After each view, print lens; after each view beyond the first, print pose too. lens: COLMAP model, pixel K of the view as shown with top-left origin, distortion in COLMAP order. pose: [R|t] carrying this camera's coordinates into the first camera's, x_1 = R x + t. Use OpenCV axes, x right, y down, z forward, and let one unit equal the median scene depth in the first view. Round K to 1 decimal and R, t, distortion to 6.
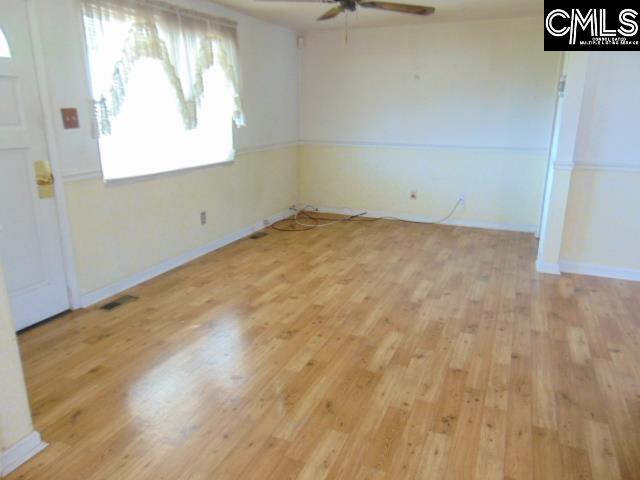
lens RADIAL K [[477.7, 0, 321.6], [0, 477.7, 239.5], [0, 0, 1]] dist [-0.033774, 0.062289]
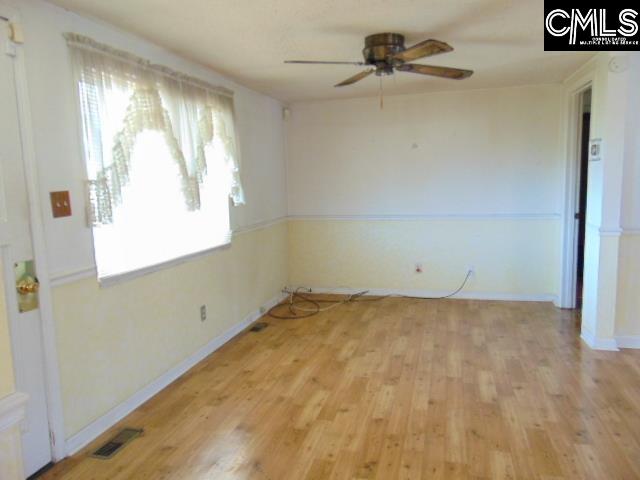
lens RADIAL K [[477.7, 0, 321.6], [0, 477.7, 239.5], [0, 0, 1]] dist [-0.033774, 0.062289]
pose [[0.990323, -0.049690, 0.129579, -0.161422], [0.068041, 0.987628, -0.141285, -0.045296], [-0.120955, 0.148735, 0.981452, 0.150372]]
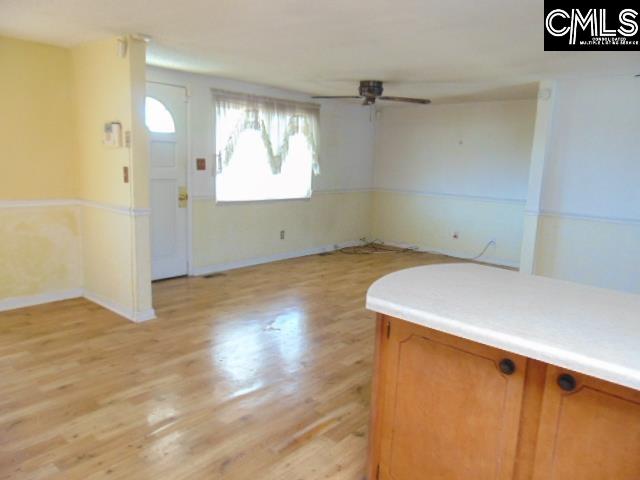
lens RADIAL K [[477.7, 0, 321.6], [0, 477.7, 239.5], [0, 0, 1]] dist [-0.033774, 0.062289]
pose [[0.951414, 0.080238, -0.297277, 0.333679], [-0.112319, 0.989364, -0.092429, 0.100291], [0.286699, 0.121328, 0.950307, -0.384963]]
